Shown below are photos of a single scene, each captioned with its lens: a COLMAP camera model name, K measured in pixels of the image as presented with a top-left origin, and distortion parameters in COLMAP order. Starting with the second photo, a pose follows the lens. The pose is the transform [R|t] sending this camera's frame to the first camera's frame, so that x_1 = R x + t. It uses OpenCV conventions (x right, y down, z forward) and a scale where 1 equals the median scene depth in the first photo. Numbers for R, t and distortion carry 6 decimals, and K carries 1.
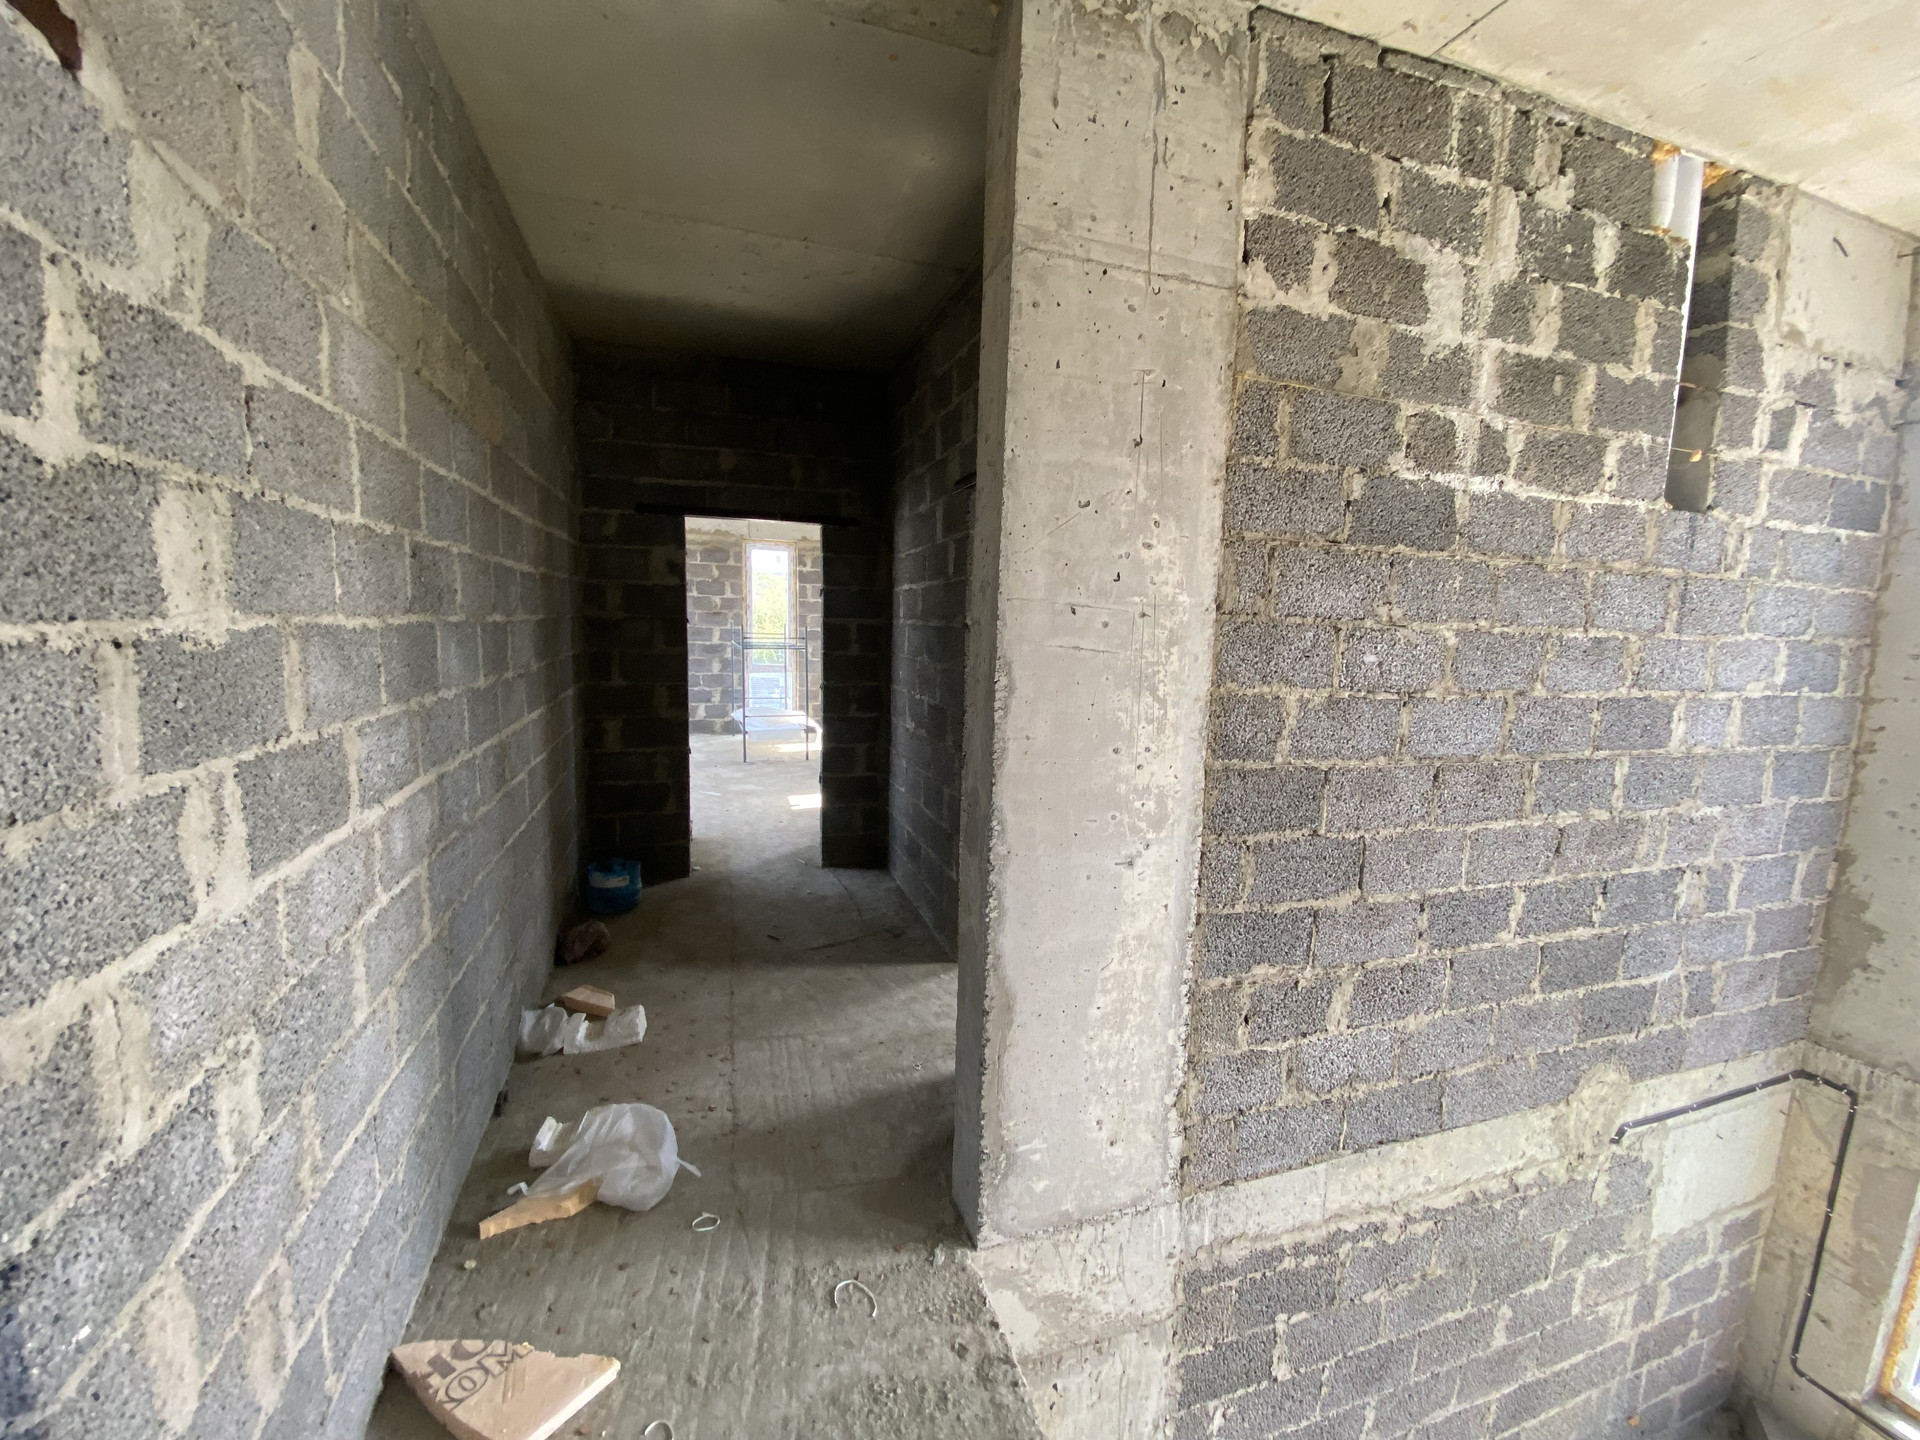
lens RADIAL K [[781.4, 0, 960.0], [0, 781.4, 720.0], [0, 0, 1]] dist [-0.024653, -0.000155]
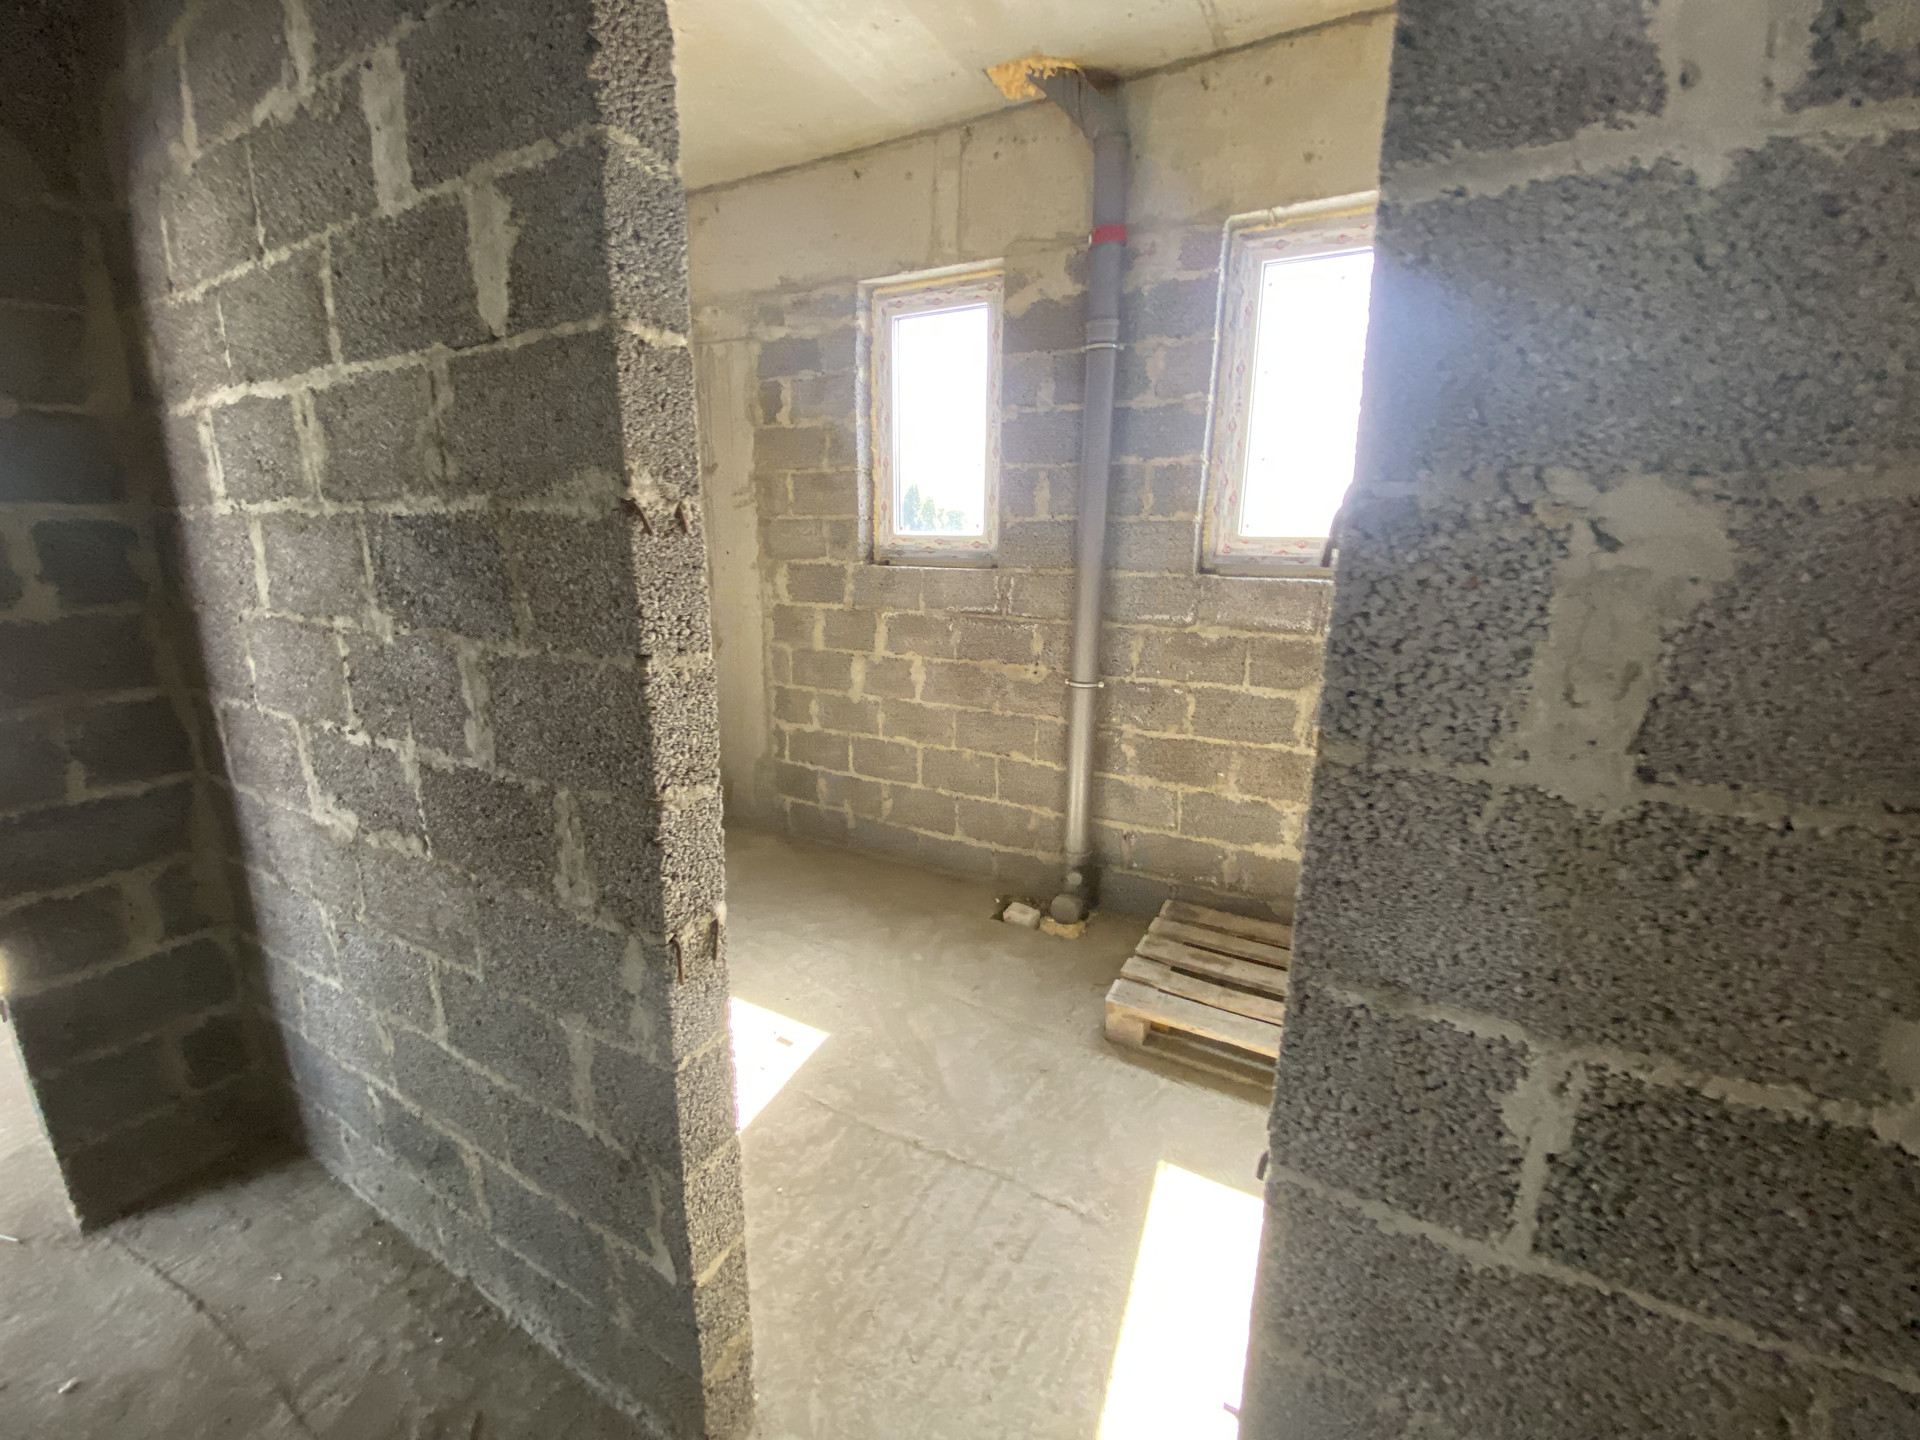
lens RADIAL K [[786.2, 0, 941.4], [0, 786.2, 716.8], [0, 0, 1]] dist [0.024838, -0.024506]
pose [[0.736998, -0.178033, 0.652027, -0.082950], [0.100906, 0.982857, 0.154308, -0.061396], [-0.668321, -0.047932, 0.742328, 0.546132]]
